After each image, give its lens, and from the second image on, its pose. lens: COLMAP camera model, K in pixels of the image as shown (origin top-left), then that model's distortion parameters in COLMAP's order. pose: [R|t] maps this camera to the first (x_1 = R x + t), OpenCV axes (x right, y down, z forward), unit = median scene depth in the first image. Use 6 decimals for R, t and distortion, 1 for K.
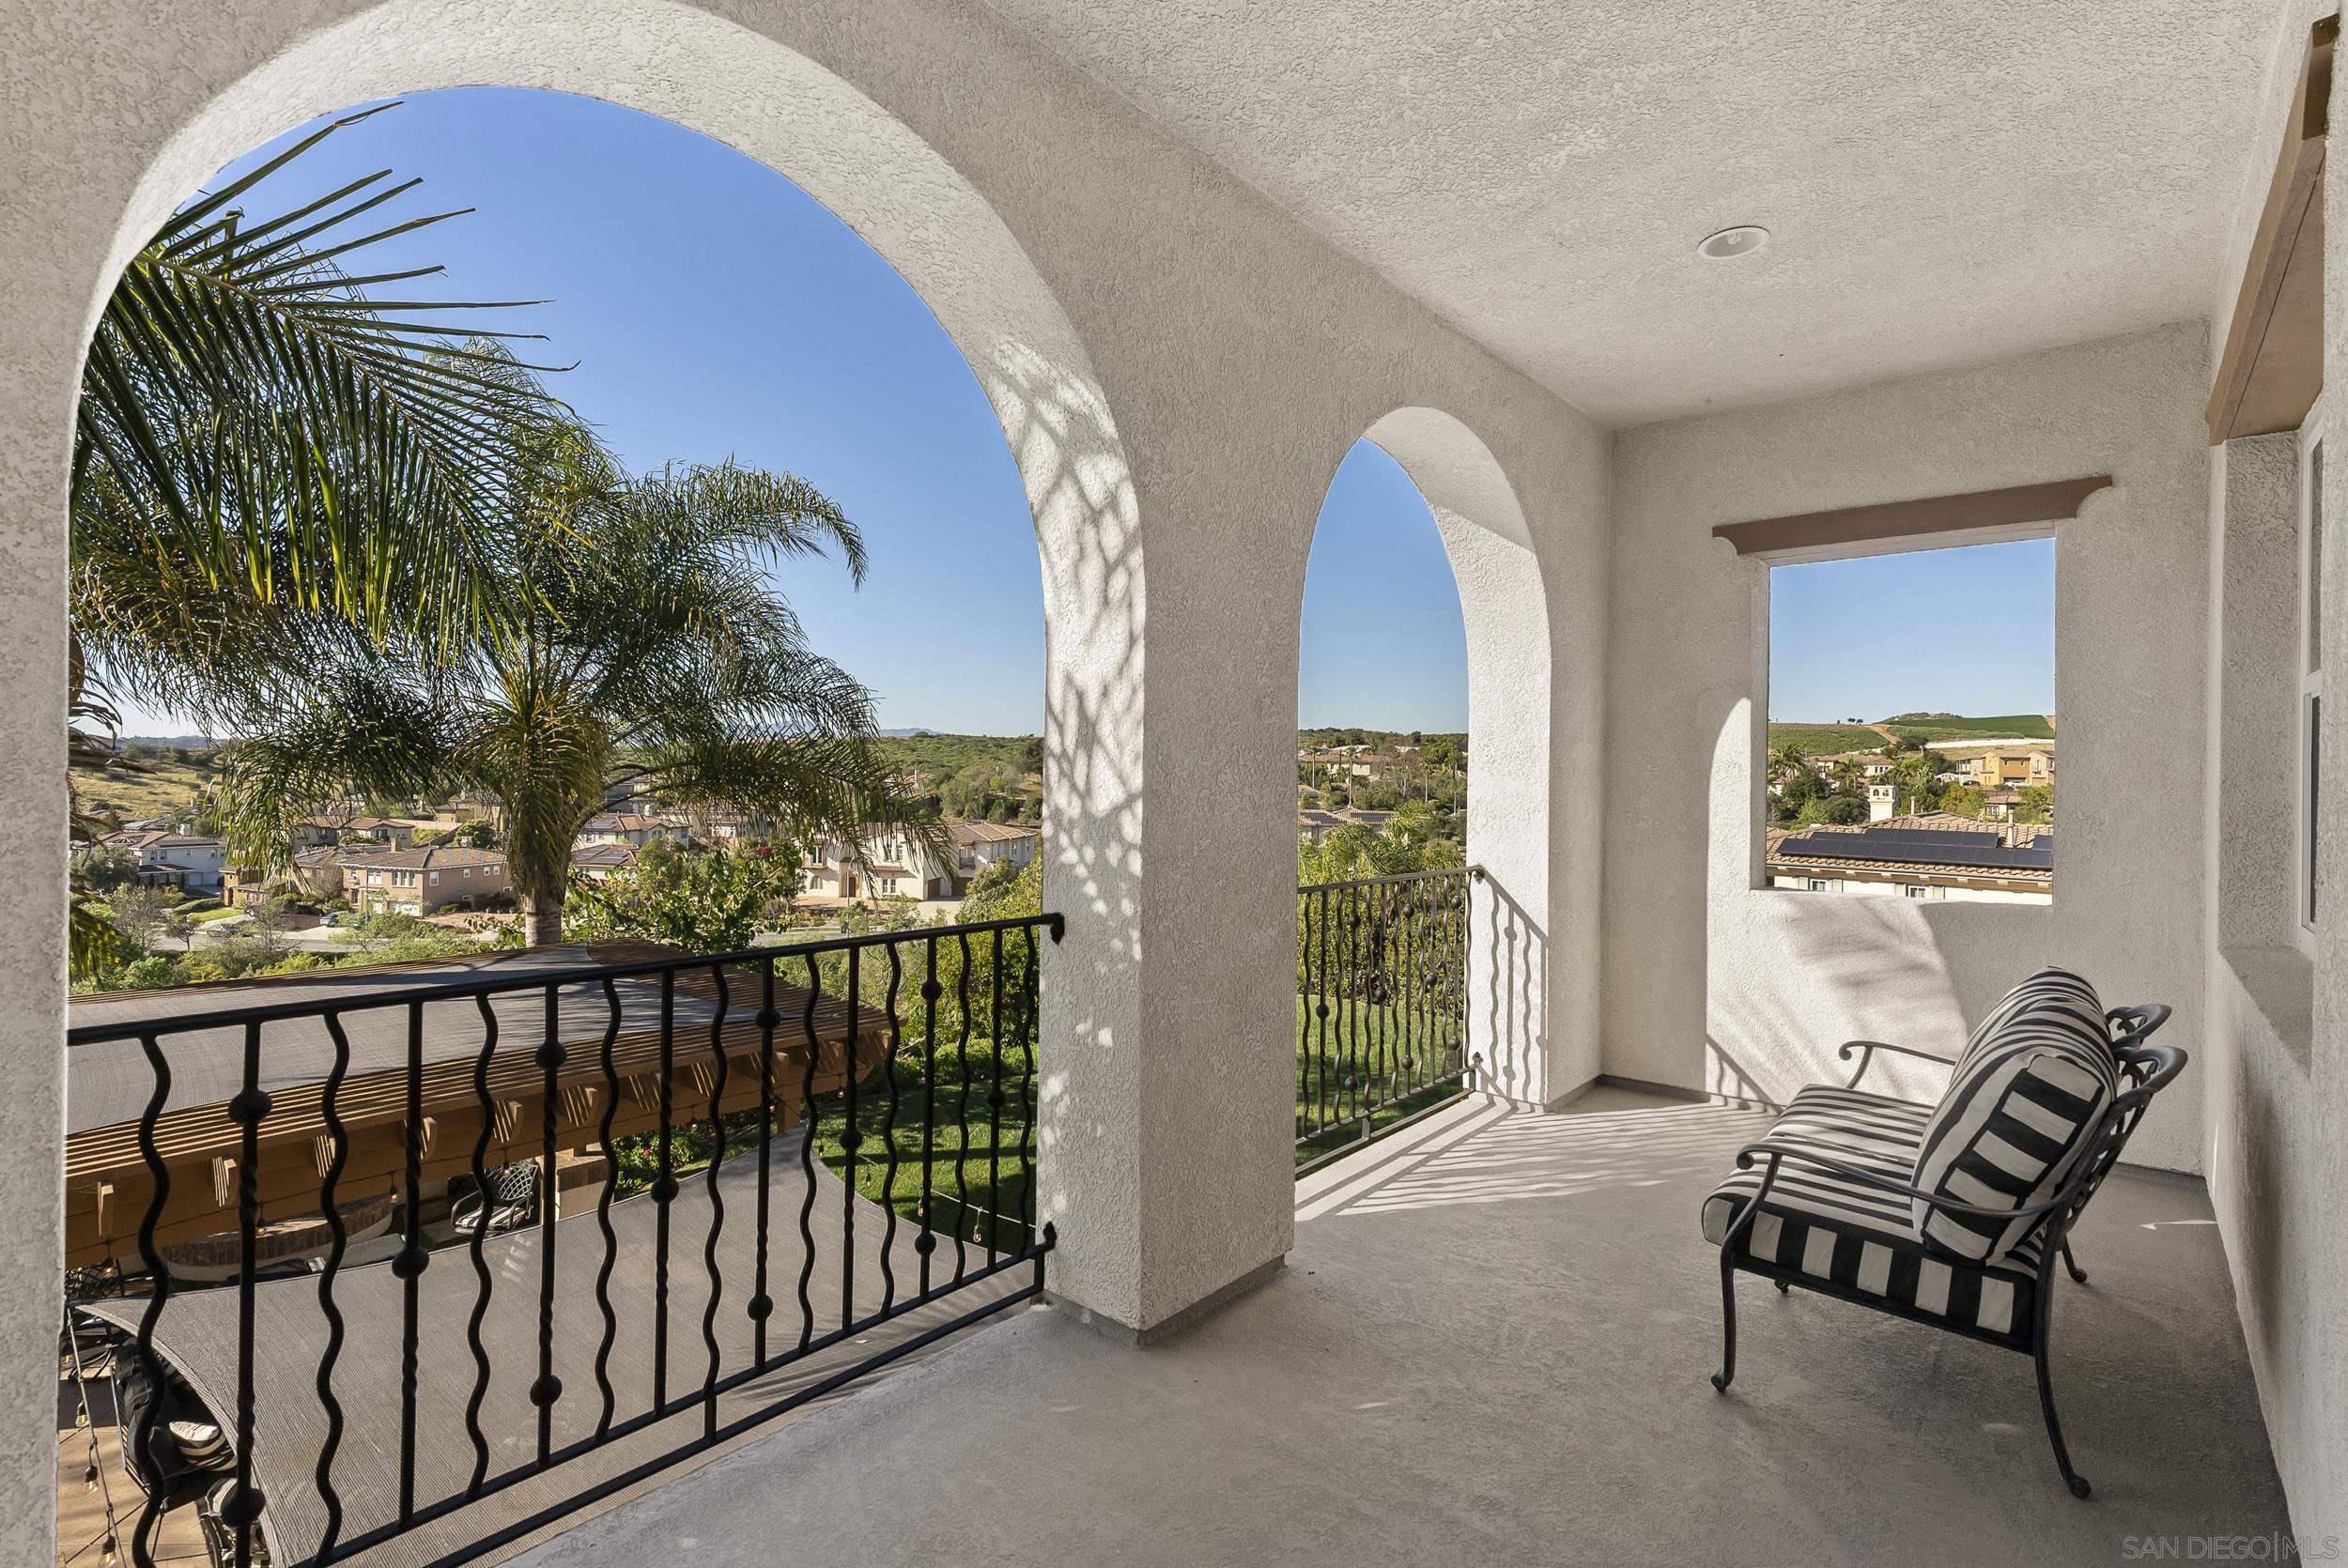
lens RADIAL K [[1081.2, 0, 1184.8], [0, 1081.2, 794.6], [0, 0, 1]] dist [-0.008142, 0.001702]
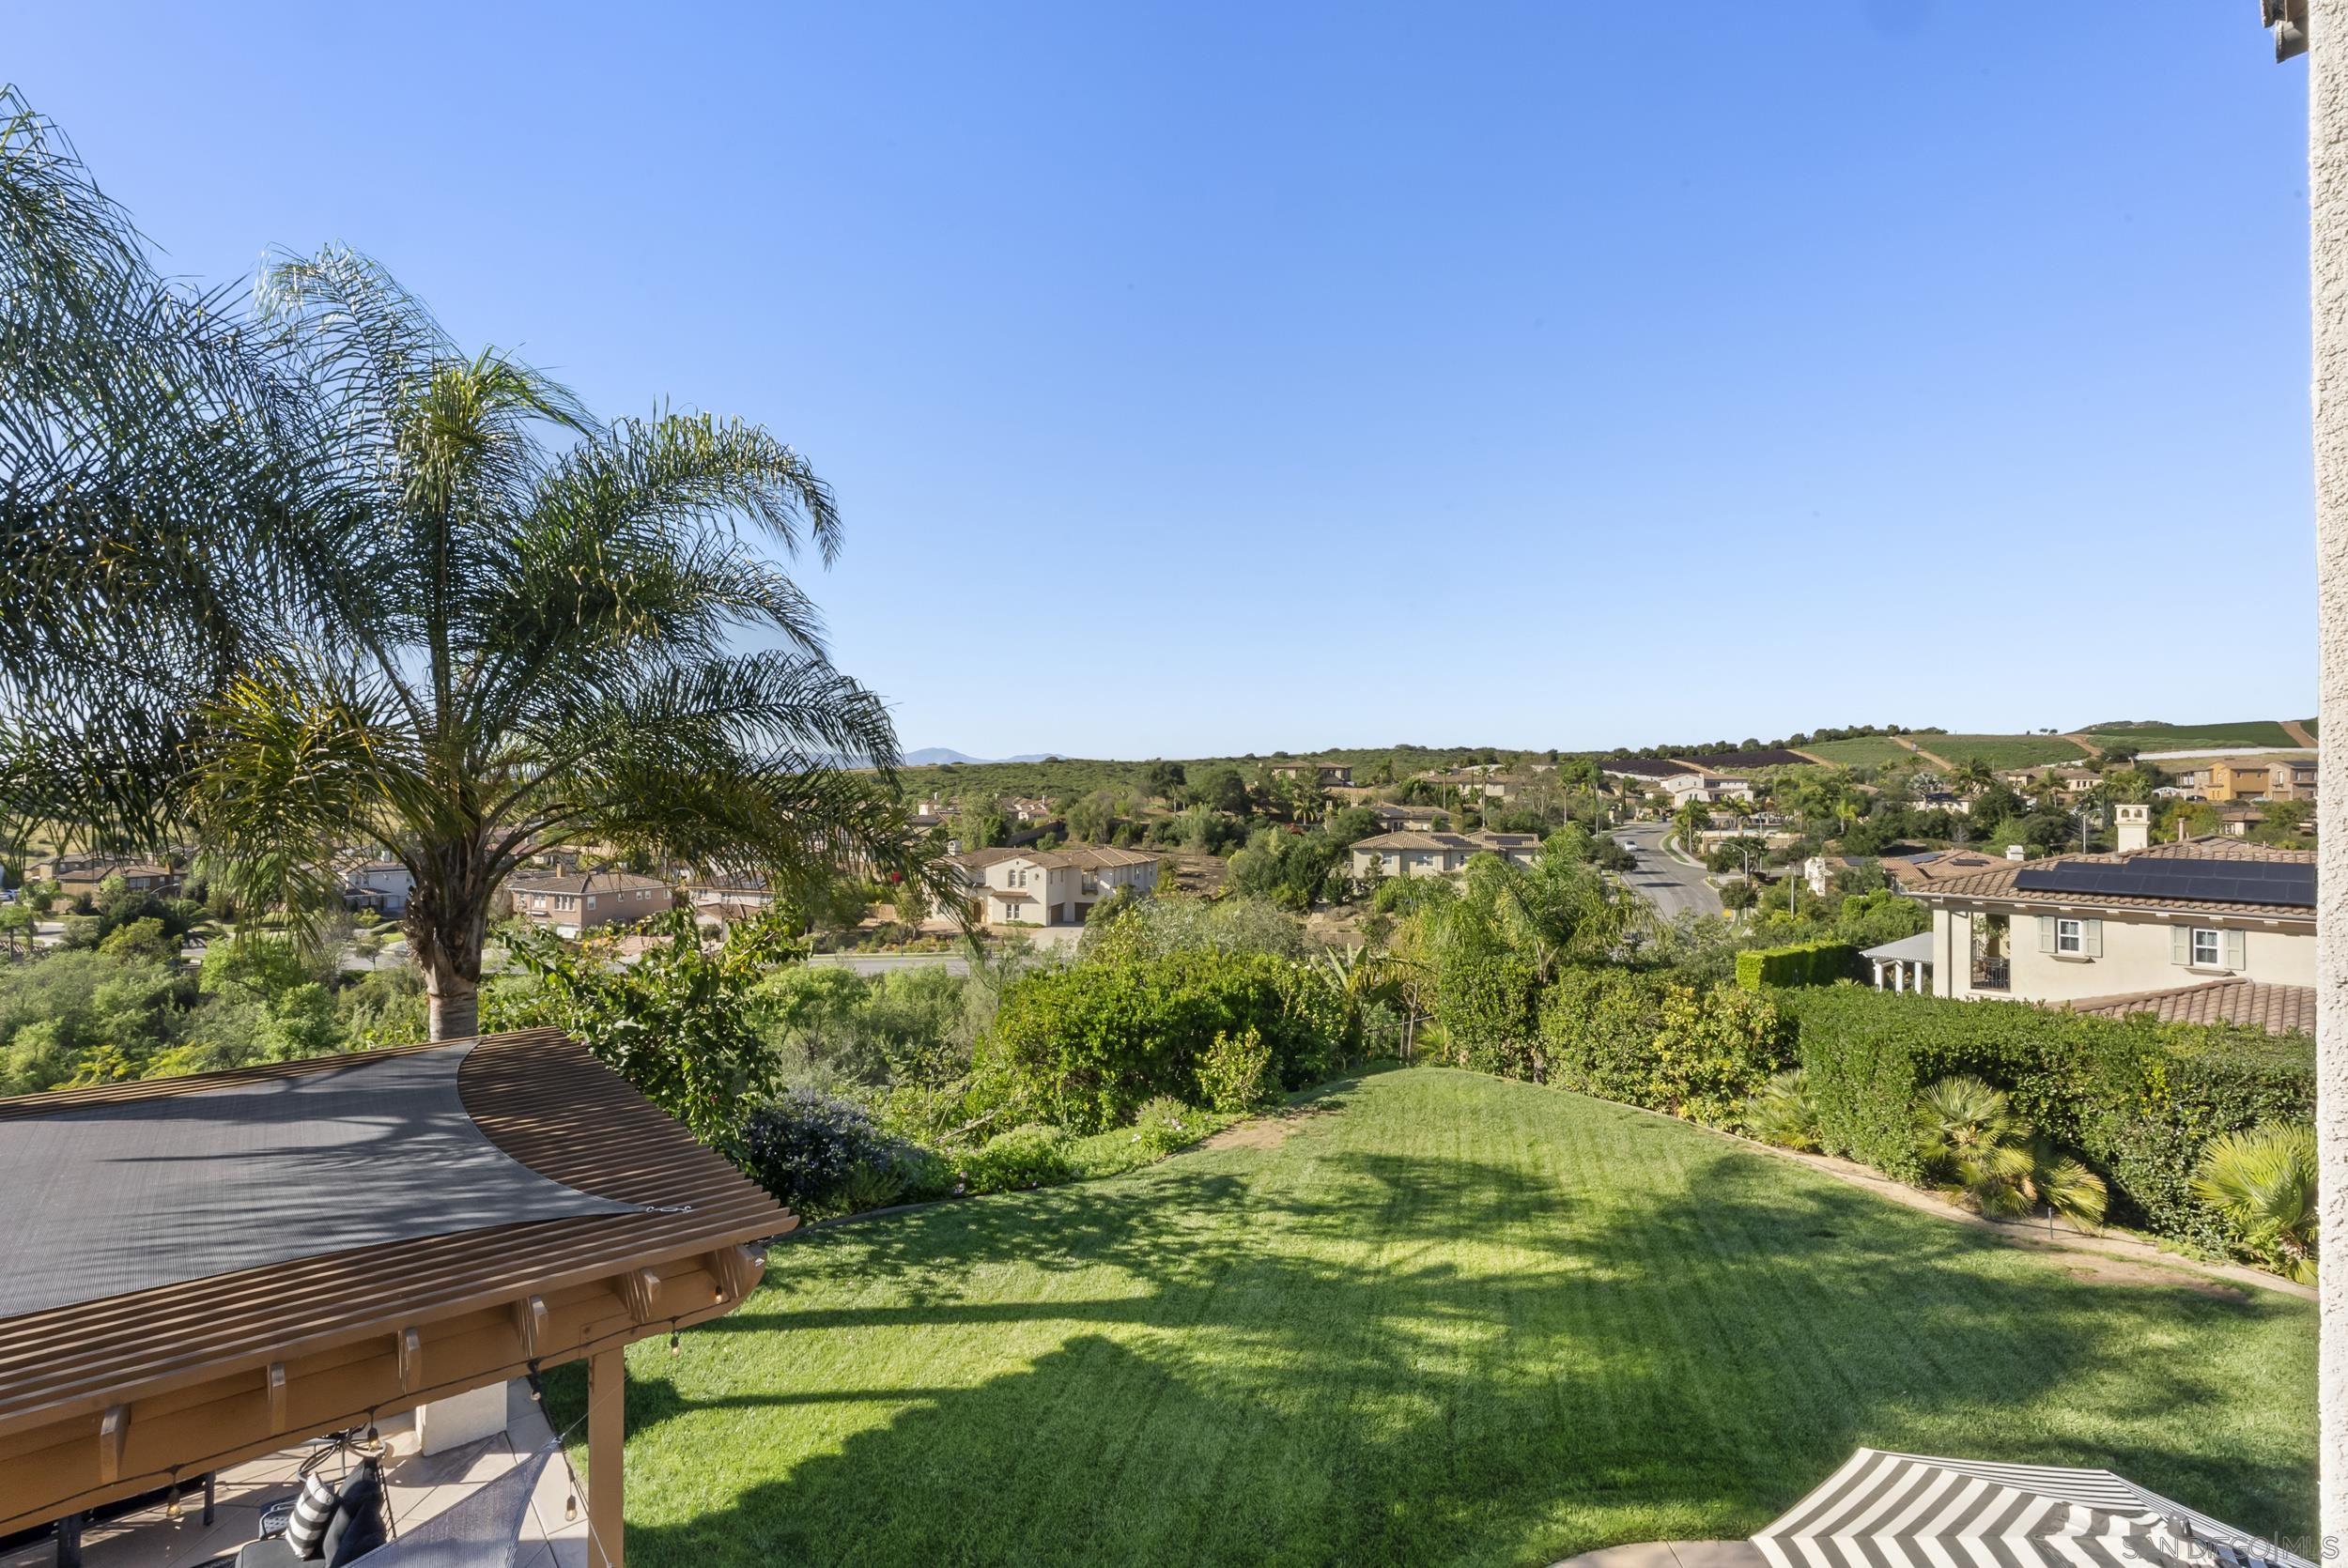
lens RADIAL K [[1081.2, 0, 1193.4], [0, 1081.2, 793.6], [0, 0, 1]] dist [-0.008142, 0.001702]
pose [[0.993992, -0.010002, -0.108997, 0.012762], [0.007631, 0.999726, -0.022143, -0.006347], [0.109188, 0.021178, 0.993795, 0.128599]]
